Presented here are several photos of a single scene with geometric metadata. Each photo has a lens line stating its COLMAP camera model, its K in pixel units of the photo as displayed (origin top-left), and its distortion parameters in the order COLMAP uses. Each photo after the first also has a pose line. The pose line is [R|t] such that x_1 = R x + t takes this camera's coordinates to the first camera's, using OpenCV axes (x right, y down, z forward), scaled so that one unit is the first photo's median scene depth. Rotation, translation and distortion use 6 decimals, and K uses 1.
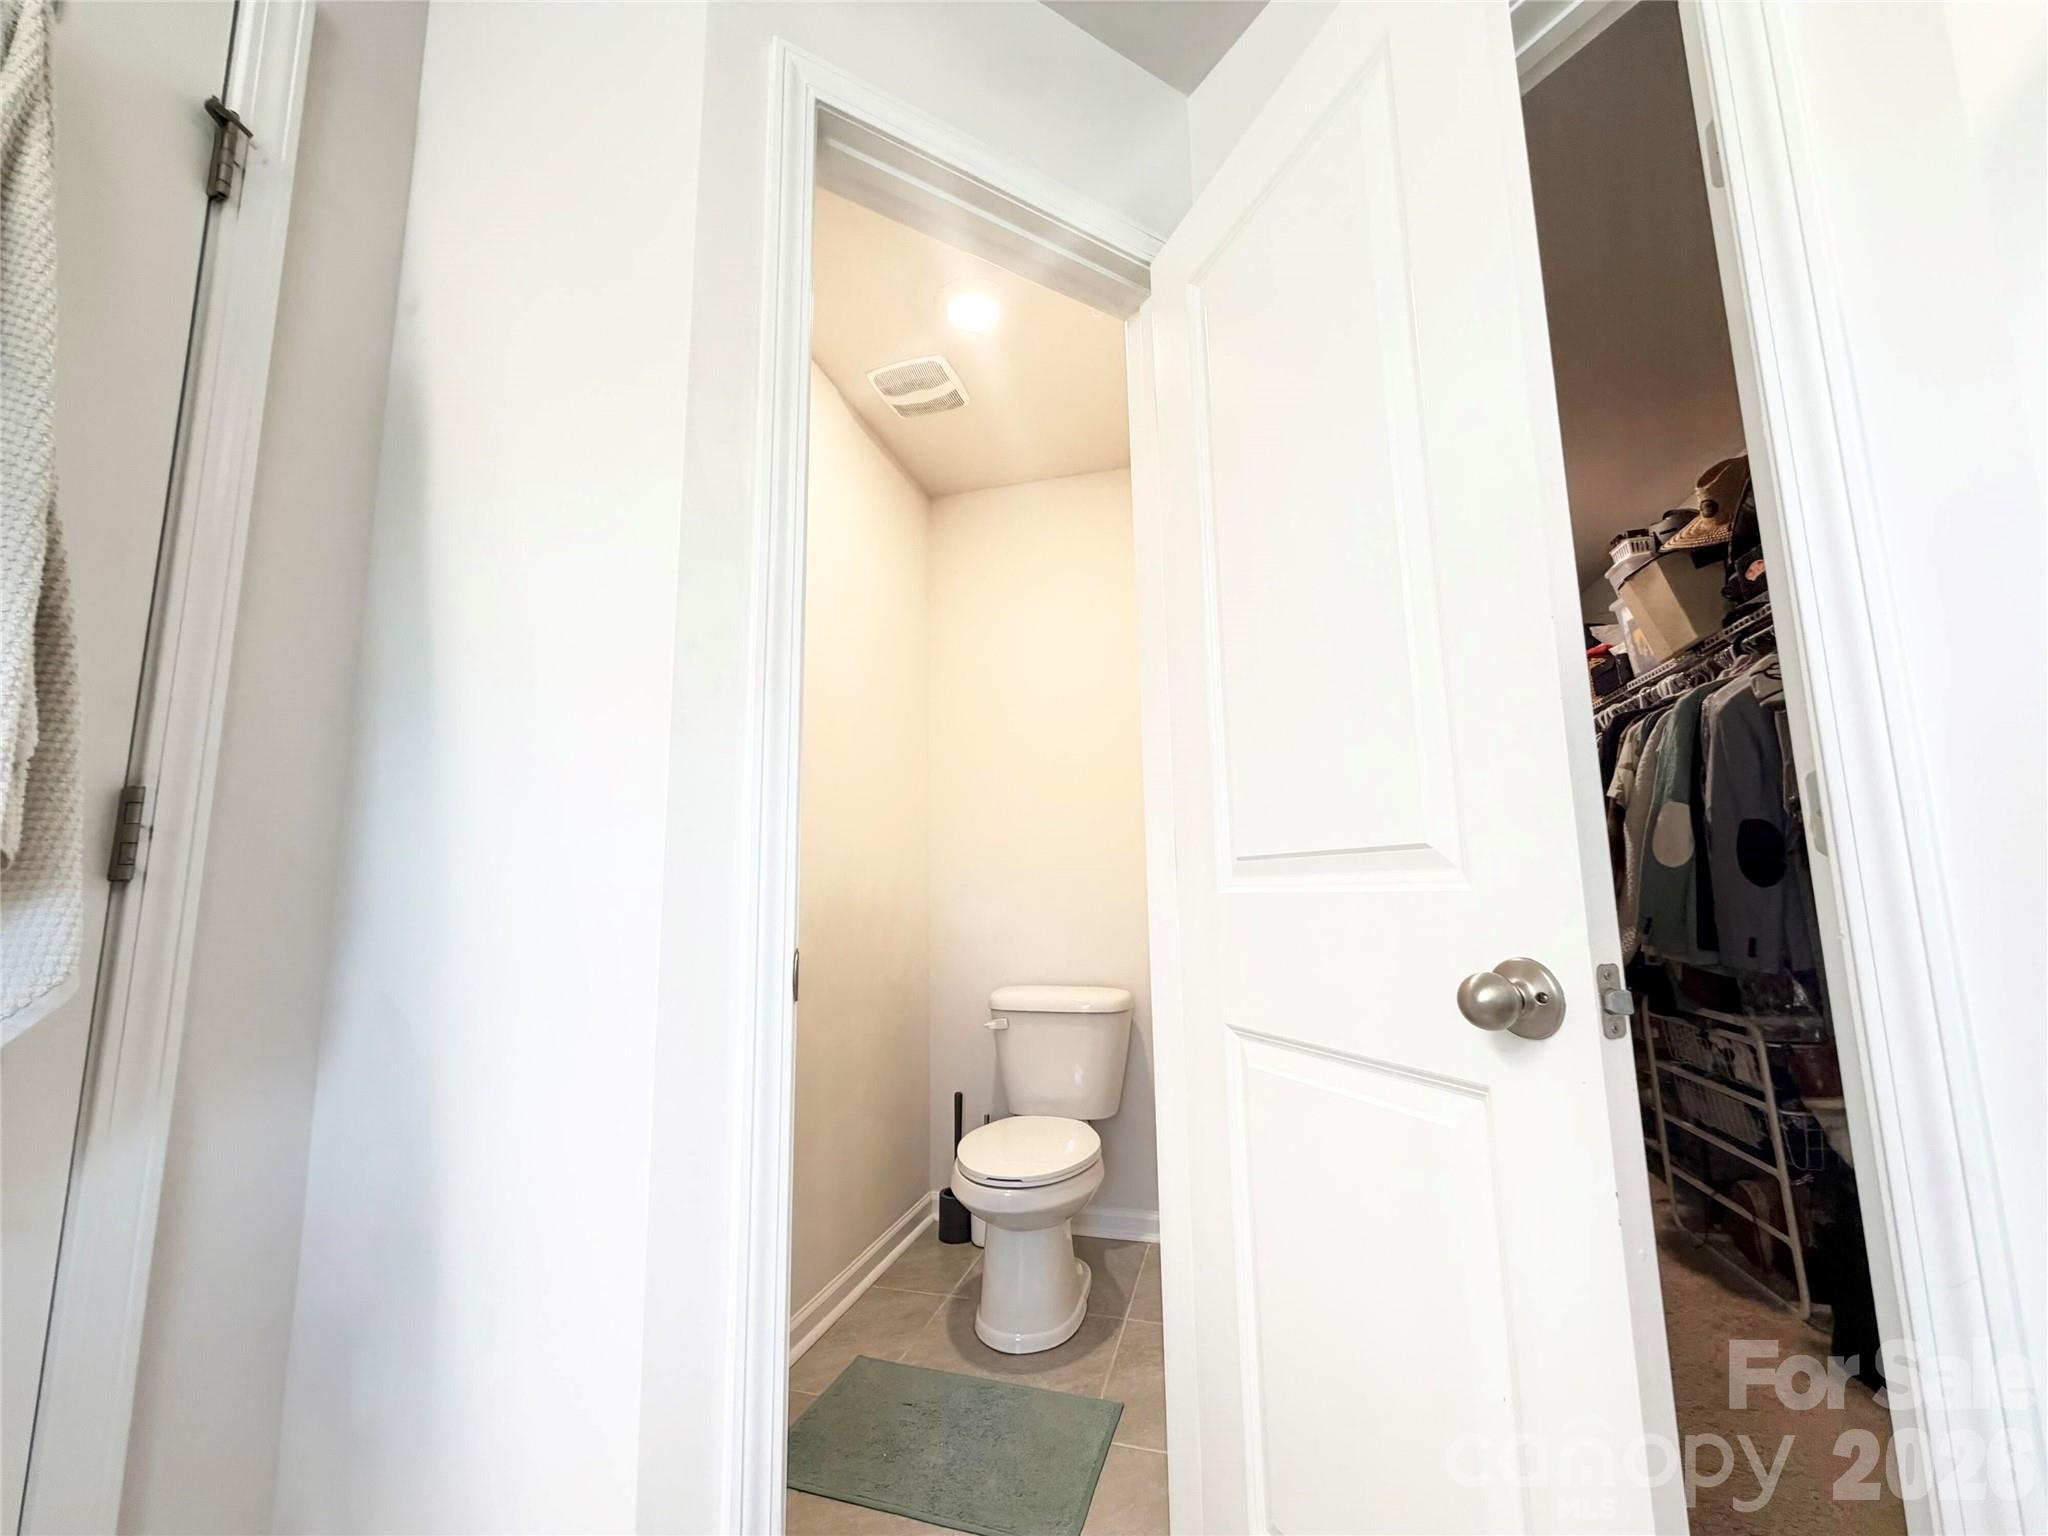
lens RADIAL K [[819.8, 0, 1024.0], [0, 819.8, 768.0], [0, 0, 1]] dist [-0.000204, -0.000327]
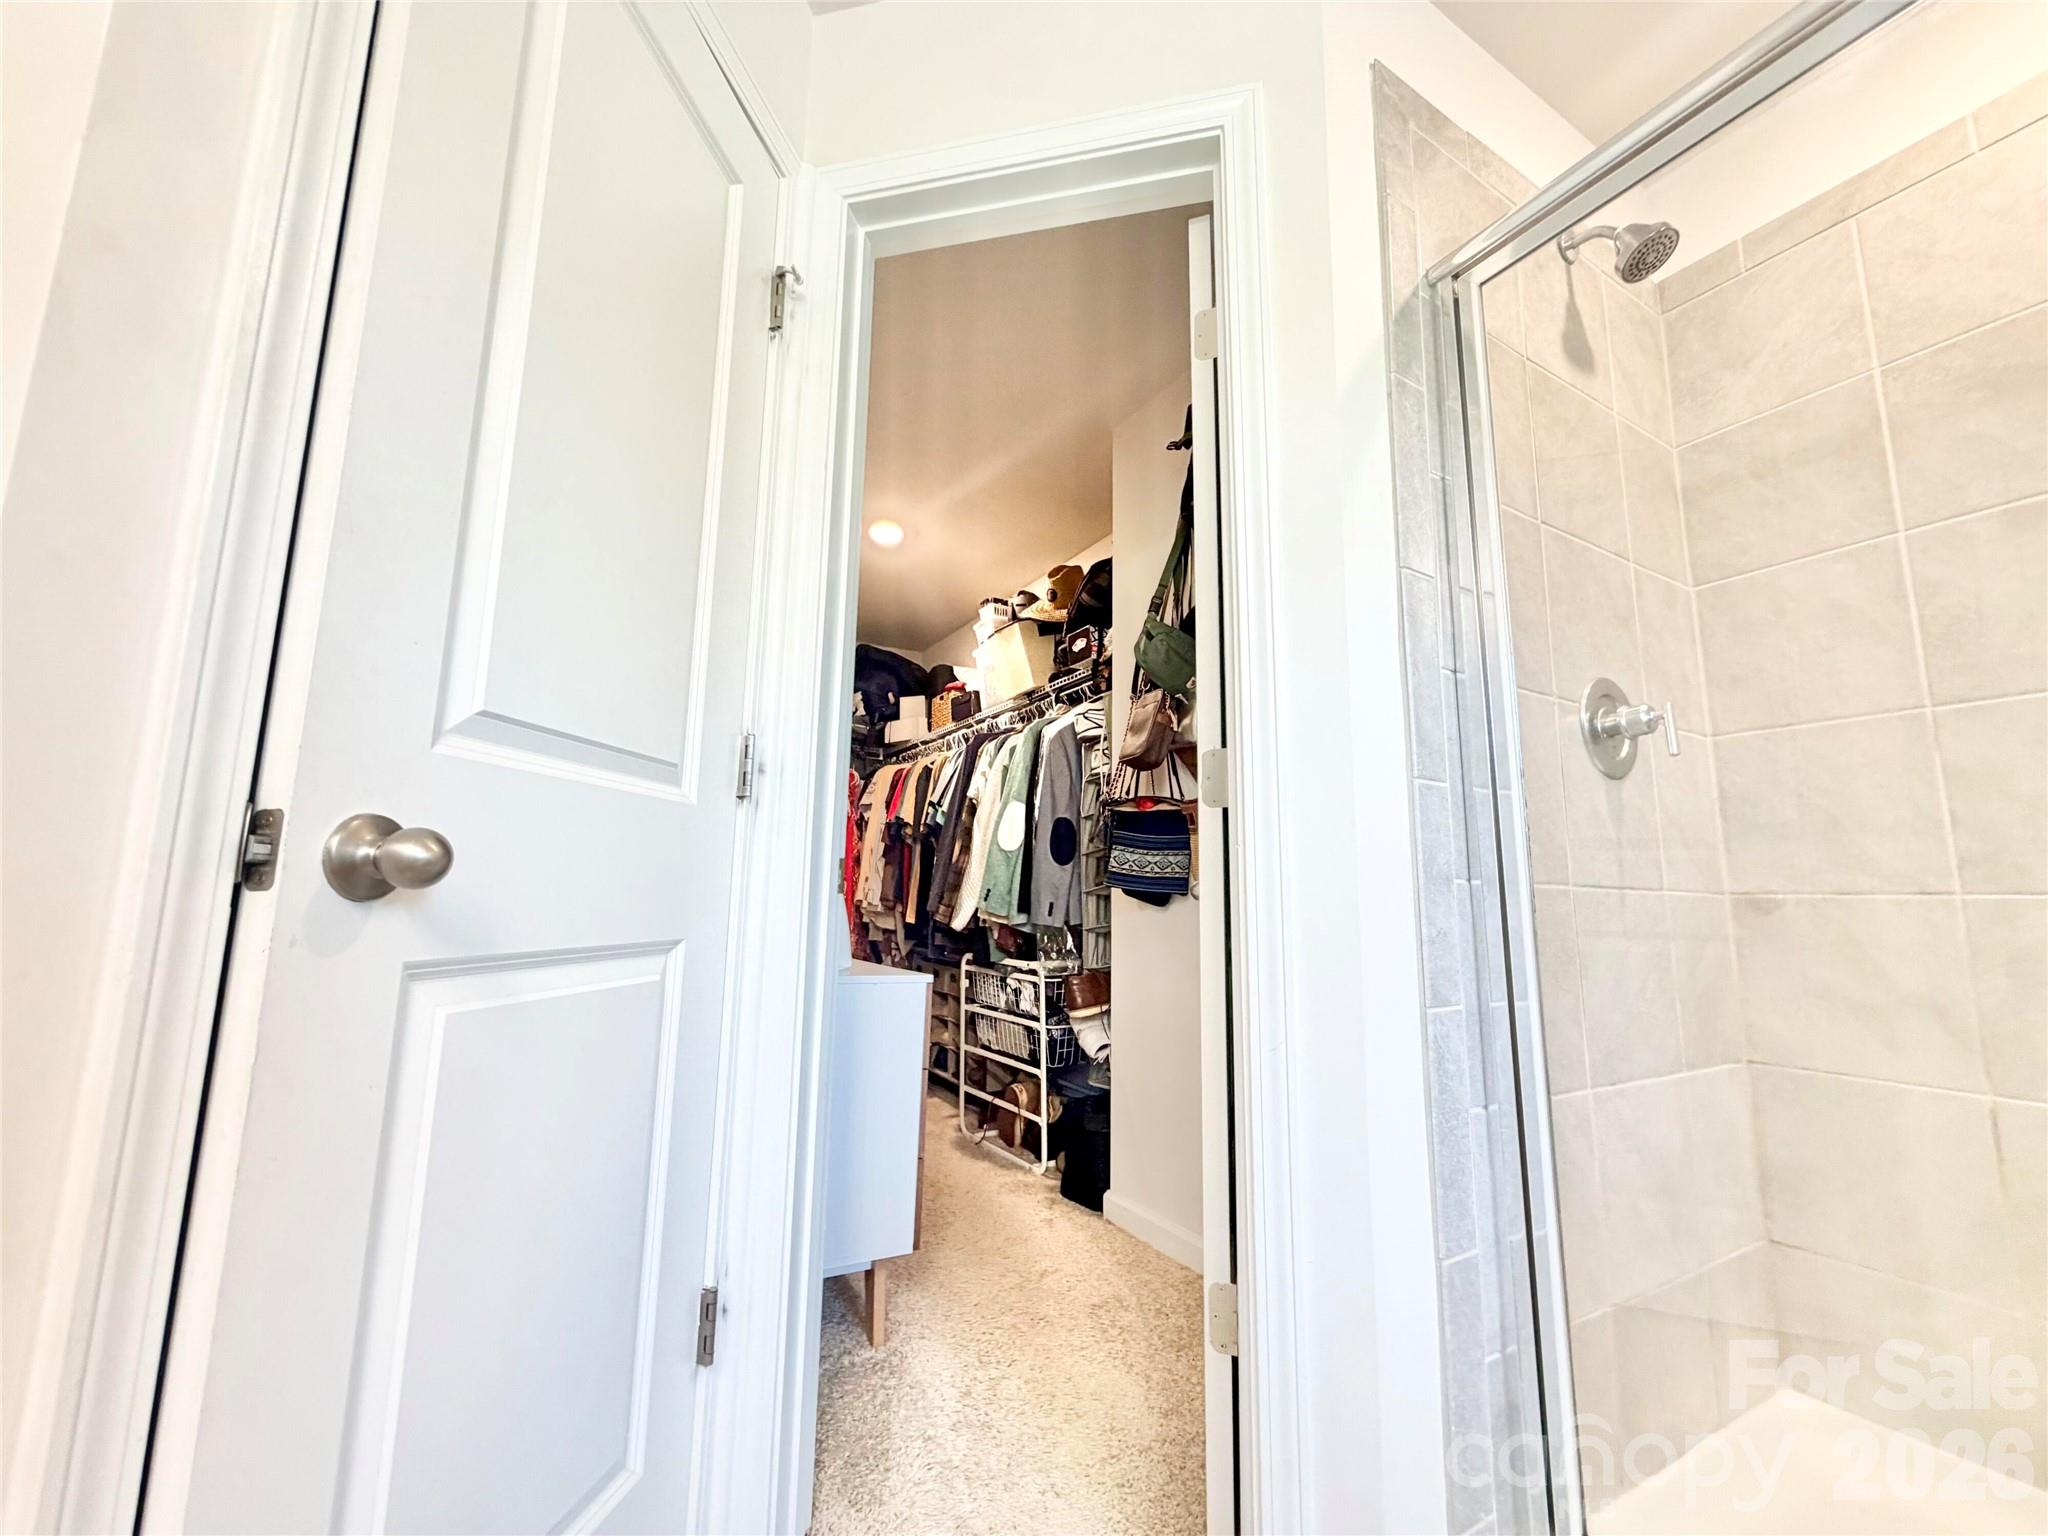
lens RADIAL K [[819.8, 0, 1024.0], [0, 819.8, 768.0], [0, 0, 1]] dist [-0.000204, -0.000327]
pose [[0.700767, 0.140872, 0.699343, -0.124583], [-0.137483, 0.988601, -0.061375, 0.064613], [-0.700017, -0.053138, 0.712147, 0.049834]]
